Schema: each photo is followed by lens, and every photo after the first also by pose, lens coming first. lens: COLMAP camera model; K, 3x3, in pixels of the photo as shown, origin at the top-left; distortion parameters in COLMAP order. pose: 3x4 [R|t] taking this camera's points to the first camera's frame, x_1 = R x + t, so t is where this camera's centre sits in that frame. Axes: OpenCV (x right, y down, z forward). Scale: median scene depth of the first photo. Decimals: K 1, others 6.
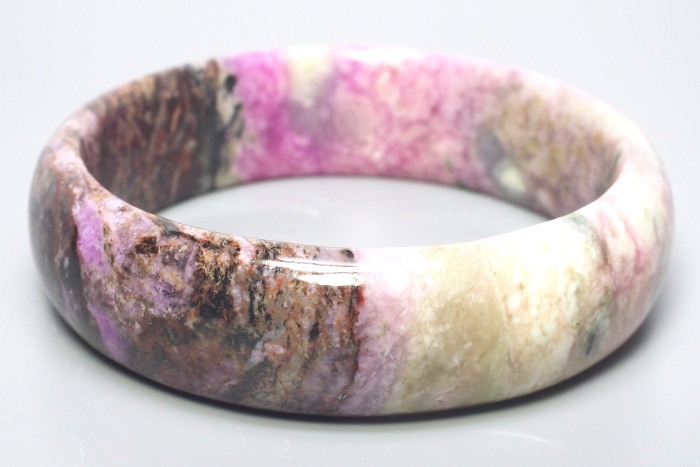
lens RADIAL K [[1481.0, 0, 350.0], [0, 1481.0, 233.5], [0, 0, 1]] dist [0.065904, 0.047246]
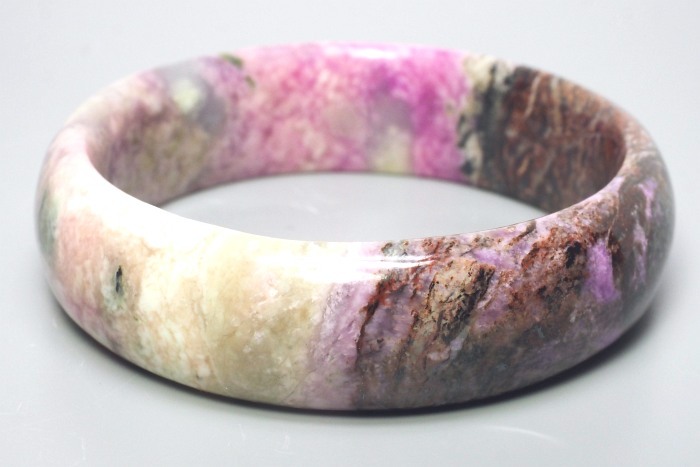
lens RADIAL K [[1481.0, 0, 350.0], [0, 1481.0, 233.5], [0, 0, 1]] dist [0.065904, 0.047246]
pose [[-0.999837, 0.007963, -0.016233, 0.024655], [0.006936, -0.660210, -0.751049, 0.860651], [-0.016697, -0.751039, 0.660046, 0.380684]]
